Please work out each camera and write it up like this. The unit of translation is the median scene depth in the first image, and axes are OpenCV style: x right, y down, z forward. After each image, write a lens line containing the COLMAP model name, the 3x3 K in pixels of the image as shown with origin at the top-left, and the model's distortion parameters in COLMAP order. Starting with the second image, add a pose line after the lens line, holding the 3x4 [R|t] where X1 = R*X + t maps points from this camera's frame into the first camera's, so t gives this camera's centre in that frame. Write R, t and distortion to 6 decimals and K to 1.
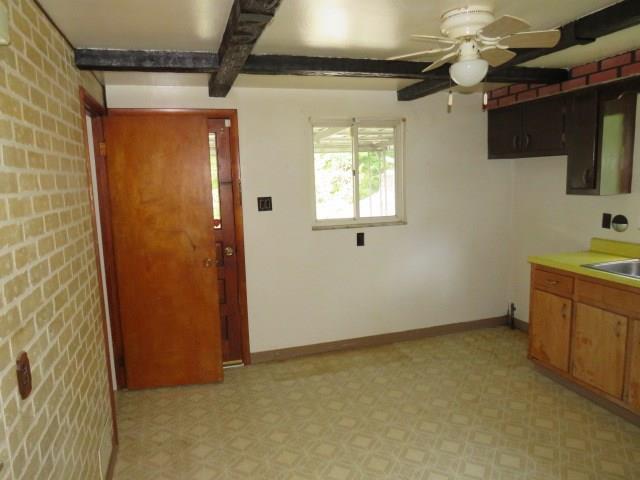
lens RADIAL K [[449.1, 0, 320.0], [0, 449.1, 240.0], [0, 0, 1]] dist [-0.037291, -0.004822]
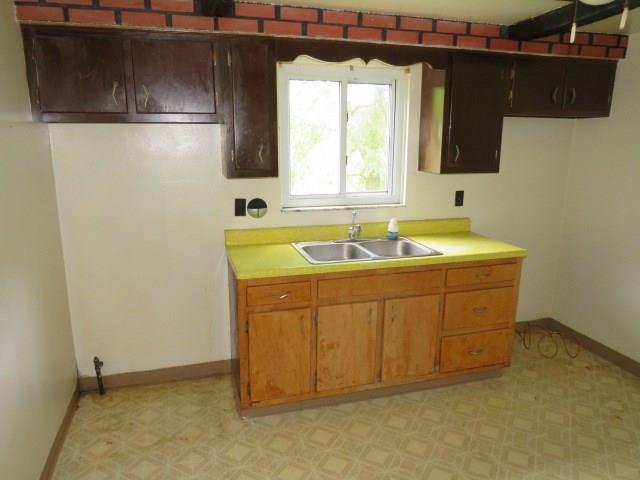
lens RADIAL K [[449.1, 0, 320.0], [0, 449.1, 240.0], [0, 0, 1]] dist [-0.037291, -0.004822]
pose [[0.004089, -0.188382, 0.982087, -0.211907], [0.130828, 0.973755, 0.186239, -0.132957], [-0.991397, 0.127723, 0.028627, 0.916320]]
